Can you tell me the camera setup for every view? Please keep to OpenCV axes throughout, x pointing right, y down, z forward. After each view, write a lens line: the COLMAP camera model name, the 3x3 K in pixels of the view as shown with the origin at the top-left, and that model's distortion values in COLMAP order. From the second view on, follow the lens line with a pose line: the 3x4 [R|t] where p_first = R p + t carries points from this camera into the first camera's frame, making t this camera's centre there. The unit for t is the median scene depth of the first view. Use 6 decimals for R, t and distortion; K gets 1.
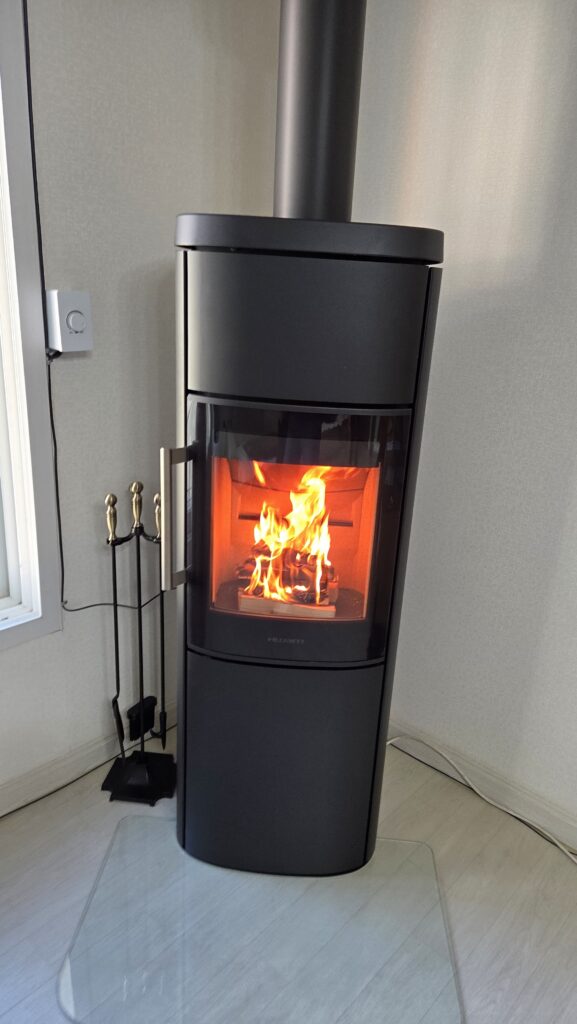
lens RADIAL K [[663.7, 0, 305.9], [0, 663.7, 515.1], [0, 0, 1]] dist [0.065496, -0.038869]
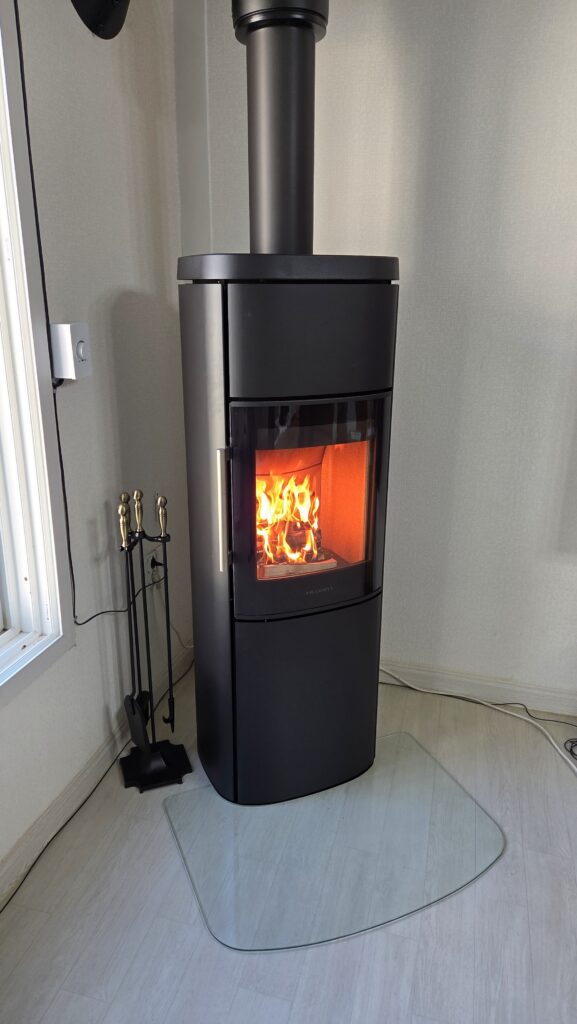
lens RADIAL K [[663.7, 0, 271.8], [0, 663.7, 499.5], [0, 0, 1]] dist [0.065496, -0.038869]
pose [[0.902767, -0.181533, 0.389946, -0.496133], [0.186603, 0.982112, 0.025200, -0.021401], [-0.387546, 0.050016, 0.920493, -0.091951]]
